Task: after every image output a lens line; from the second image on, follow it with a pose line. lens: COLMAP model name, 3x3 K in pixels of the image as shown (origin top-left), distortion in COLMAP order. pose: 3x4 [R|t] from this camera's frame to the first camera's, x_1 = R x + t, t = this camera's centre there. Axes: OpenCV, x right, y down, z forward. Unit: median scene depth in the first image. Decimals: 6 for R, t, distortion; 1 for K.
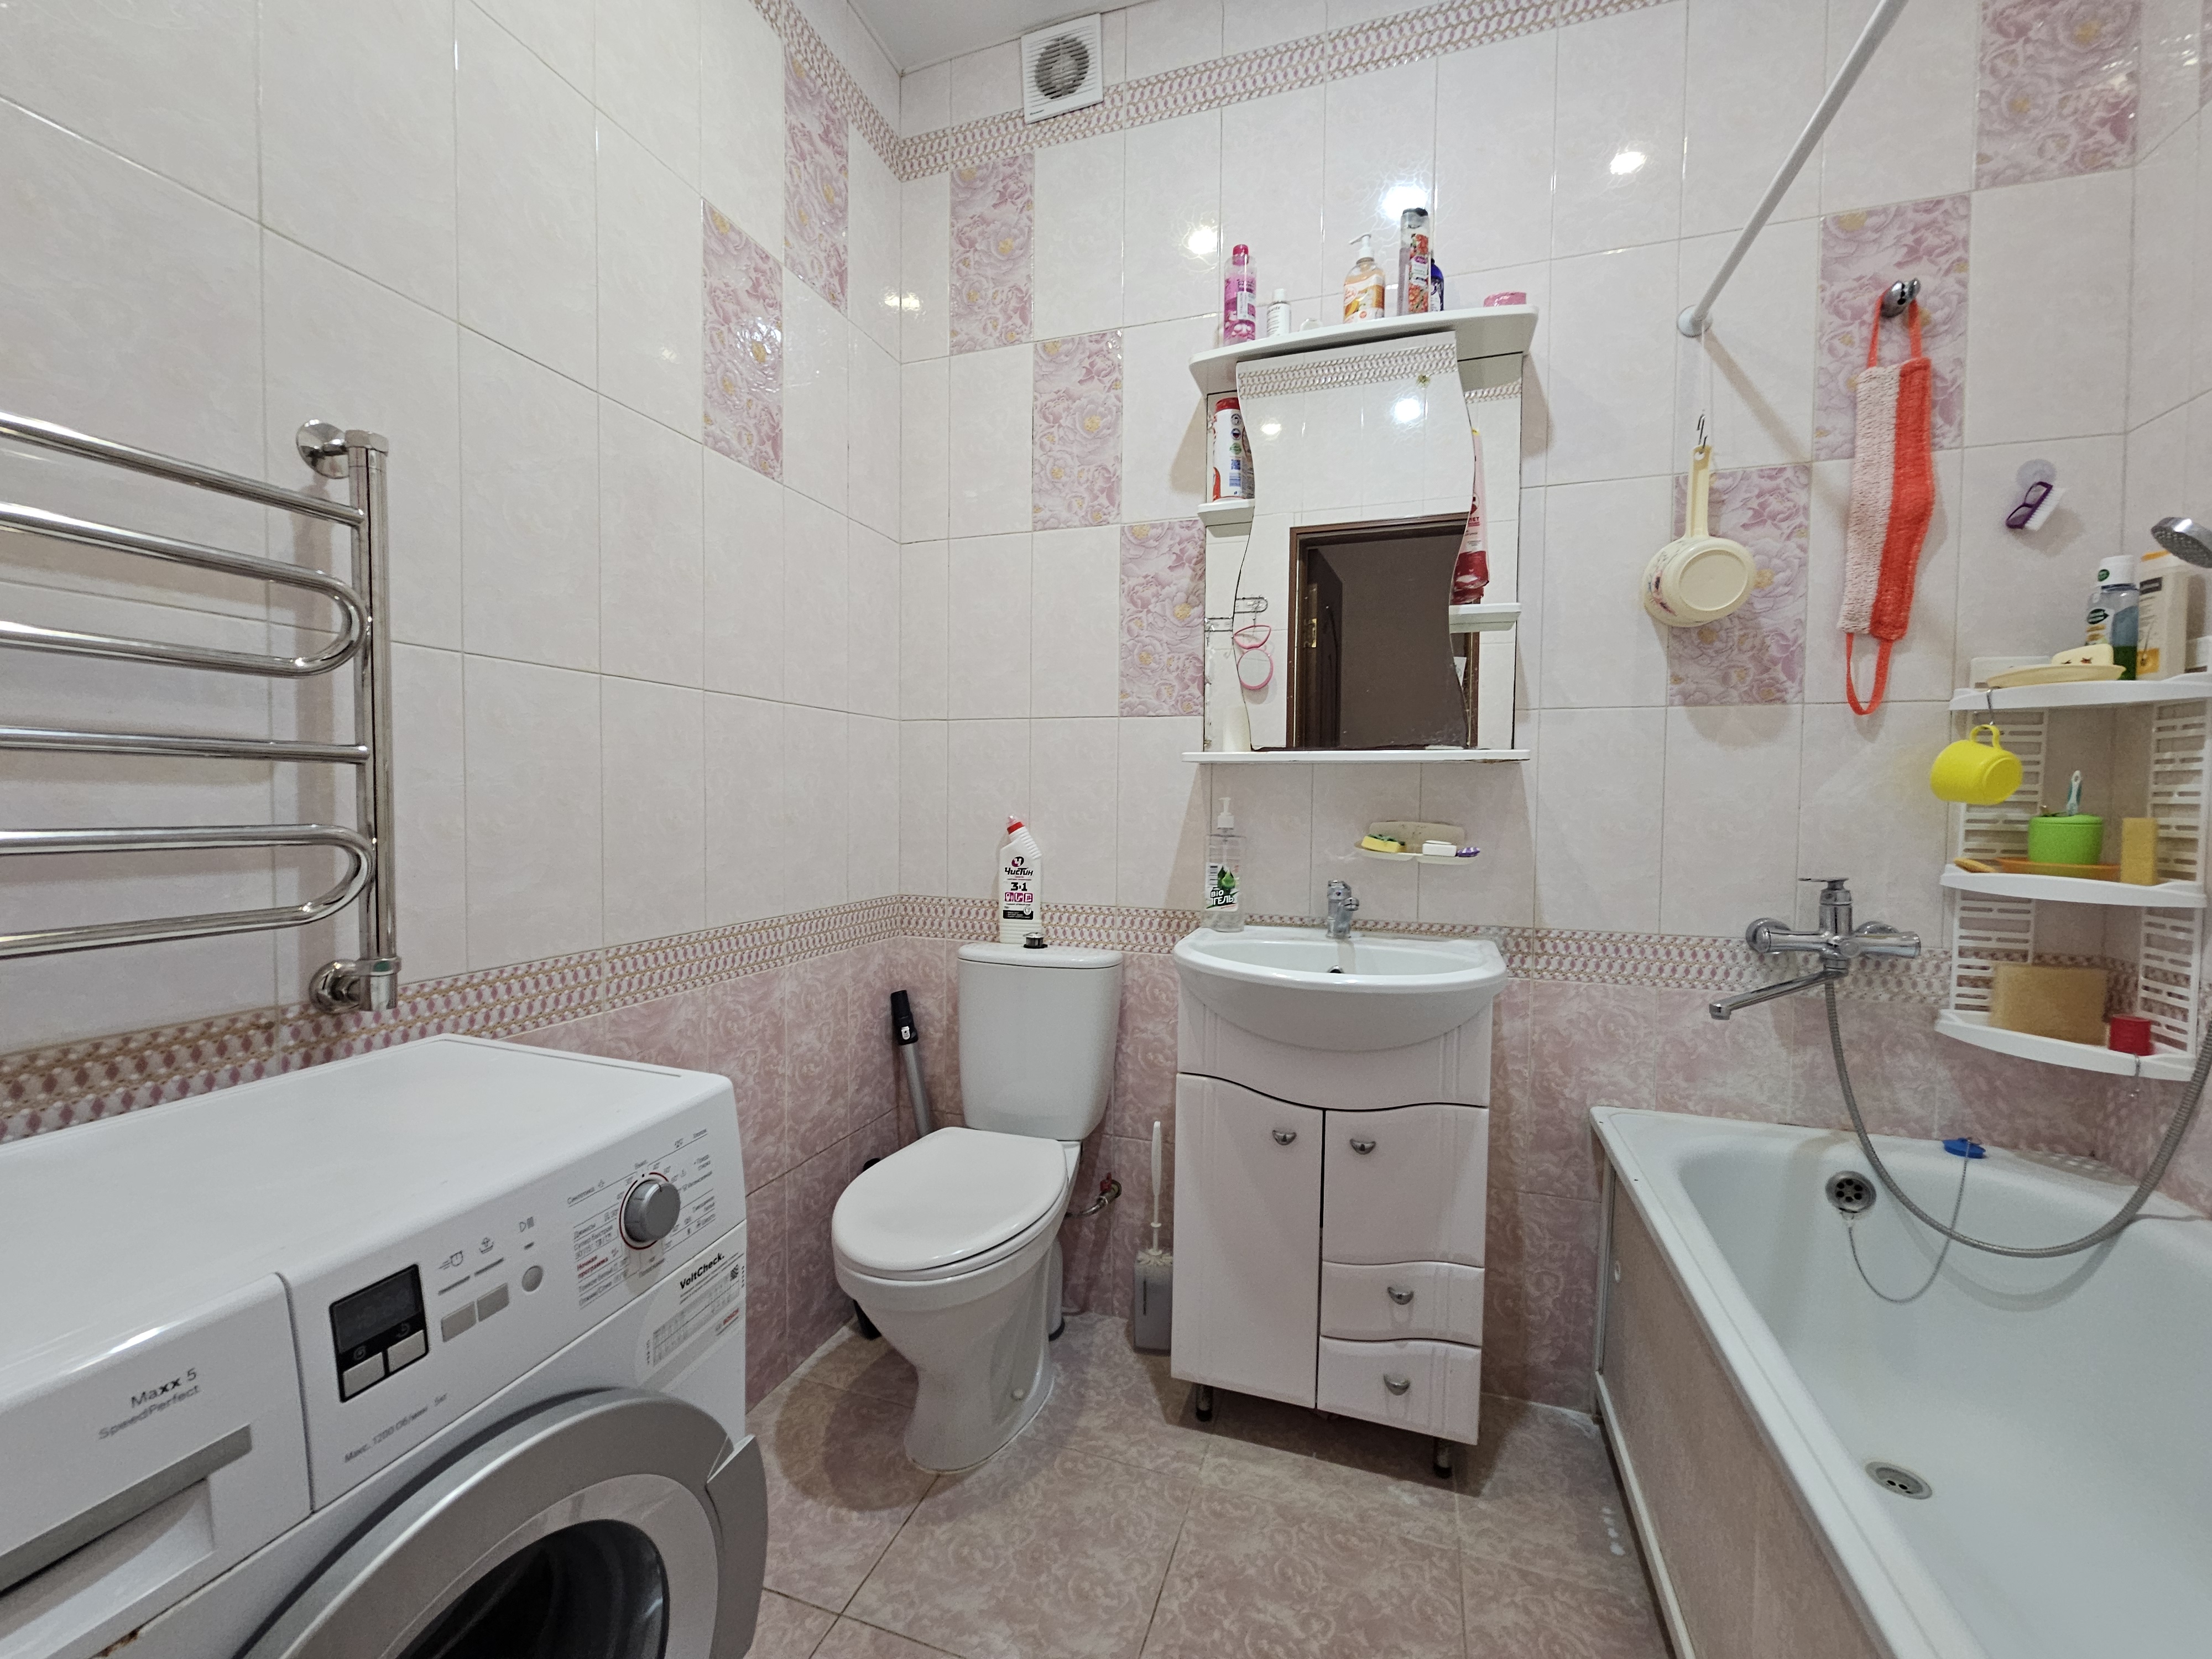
lens RADIAL K [[903.0, 0, 1099.0], [0, 903.0, 831.1], [0, 0, 1]] dist [-0.001544, -0.000912]
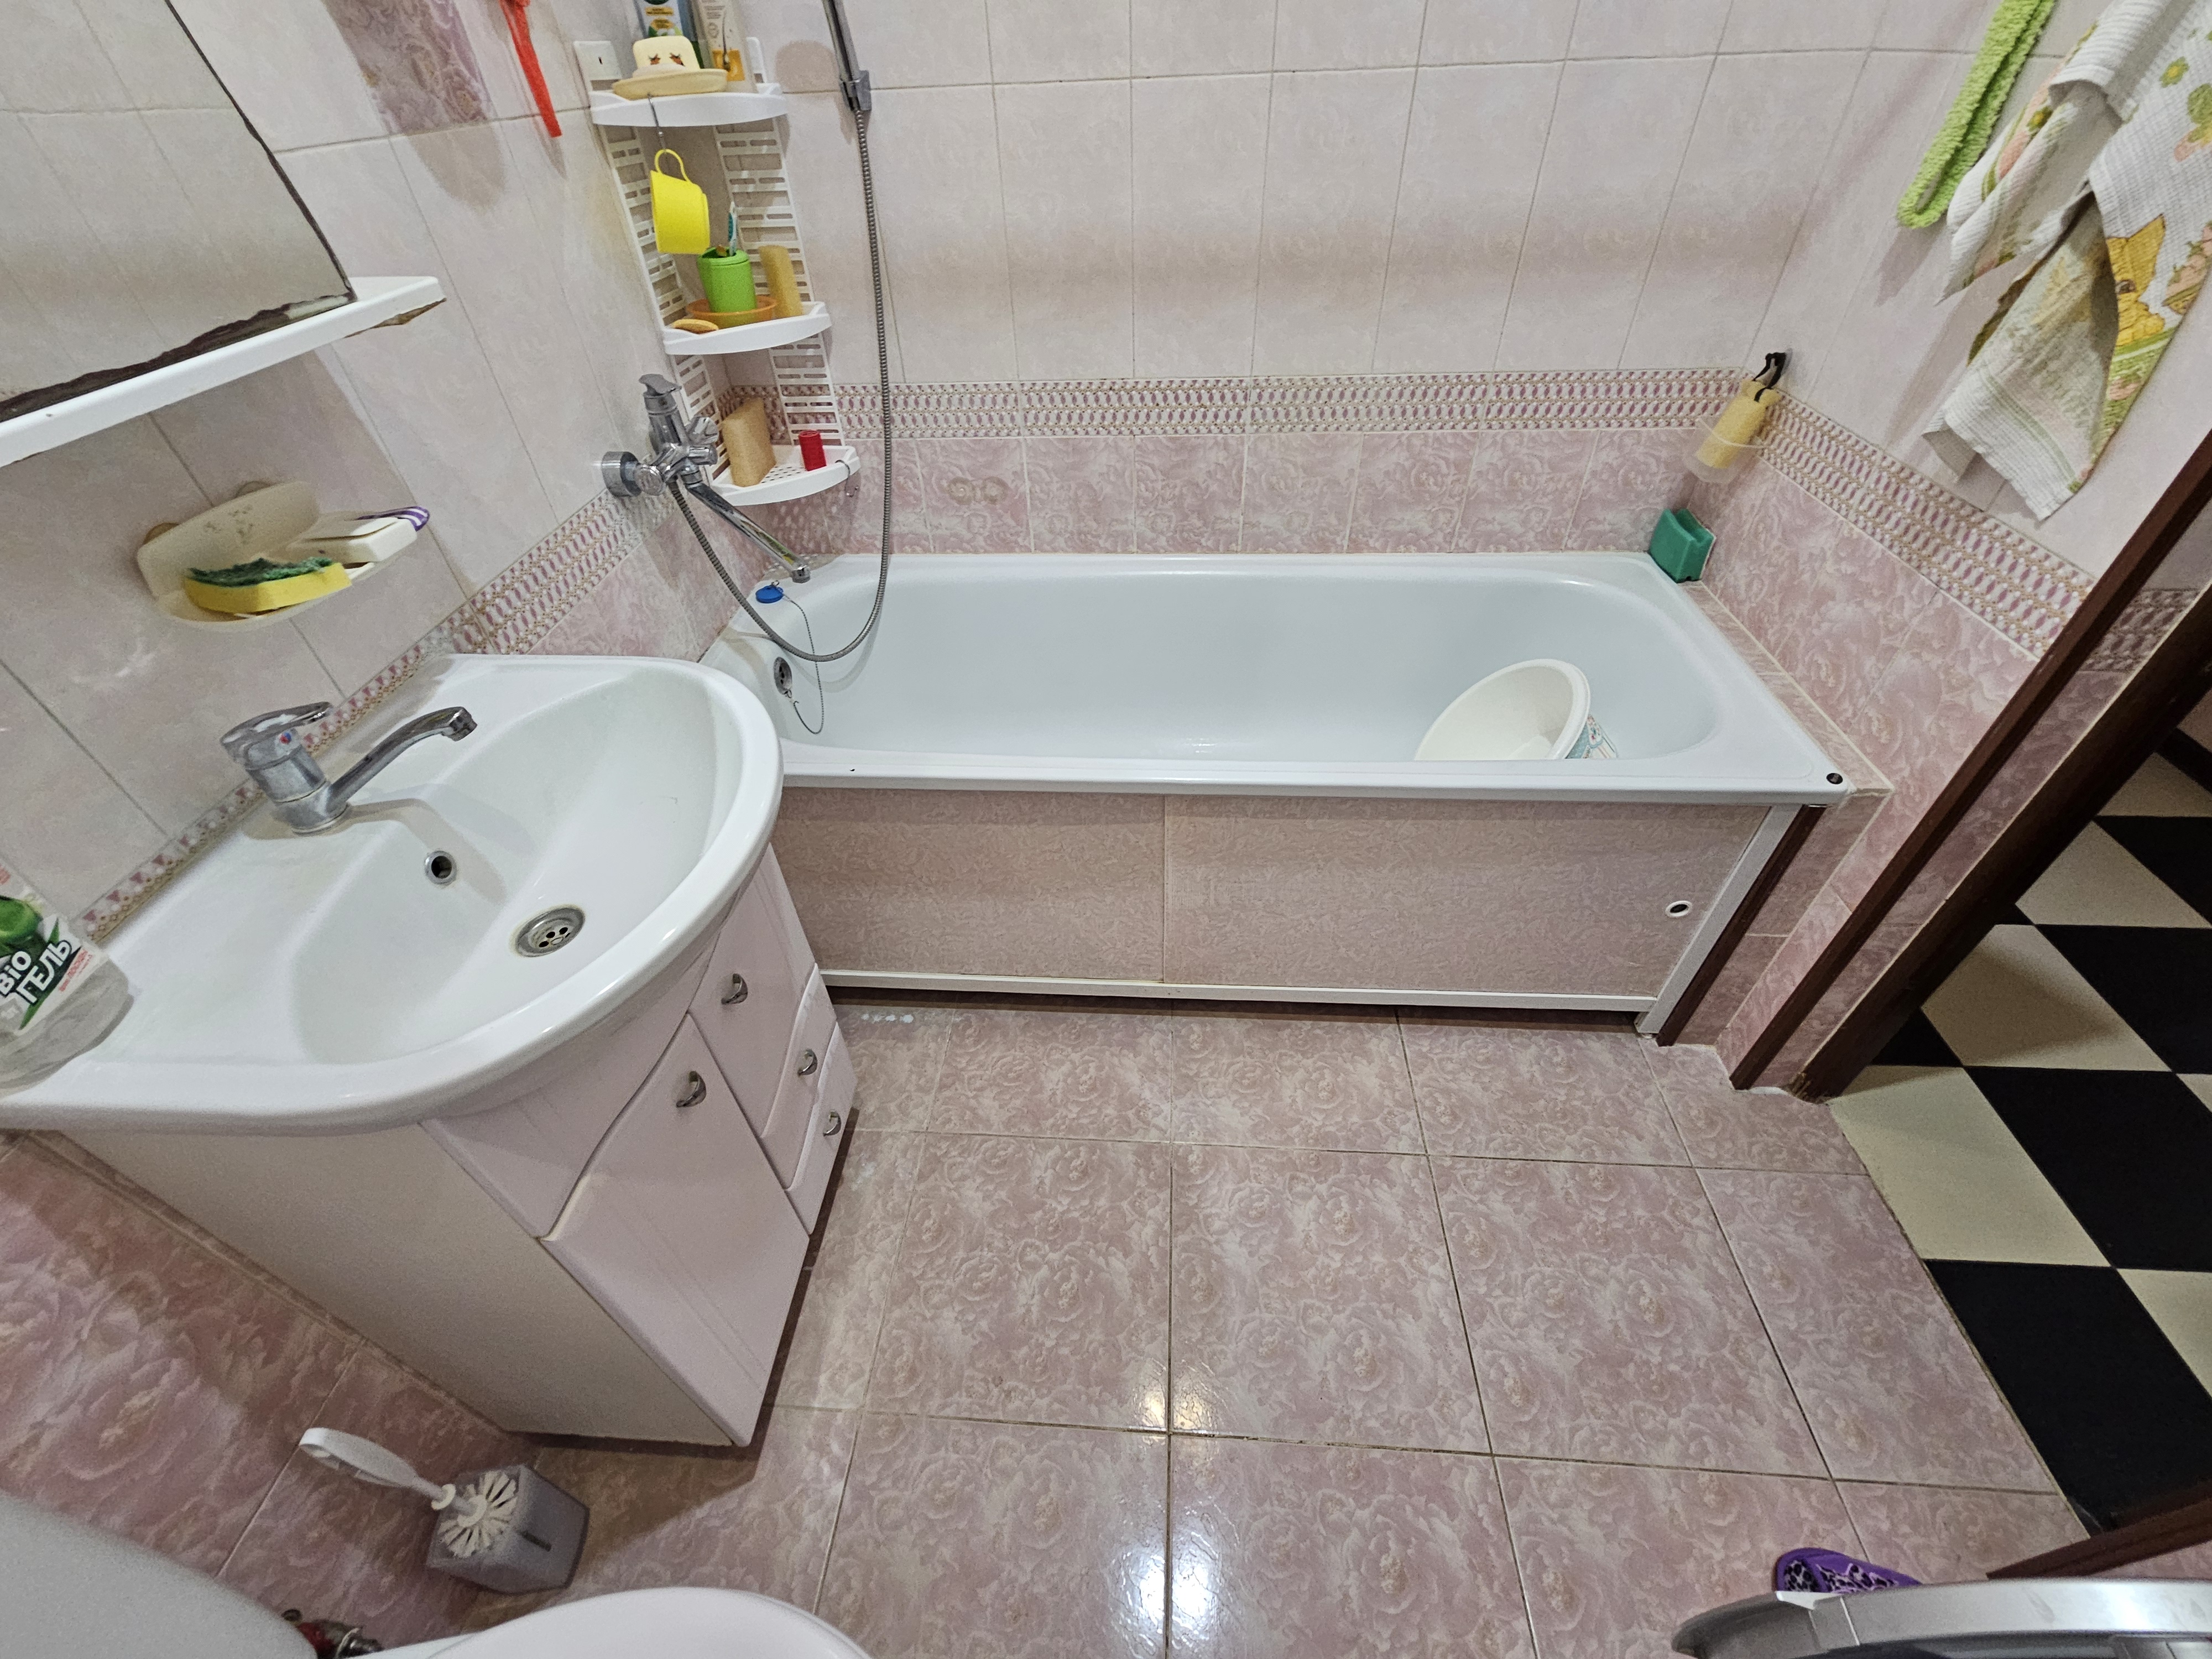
lens RADIAL K [[903.0, 0, 1099.0], [0, 903.0, 831.1], [0, 0, 1]] dist [-0.001544, -0.000912]
pose [[-0.263623, -0.641644, 0.720275, -0.182267], [0.066577, 0.732805, 0.677174, -0.172675], [-0.962326, 0.226472, -0.150465, 0.755649]]
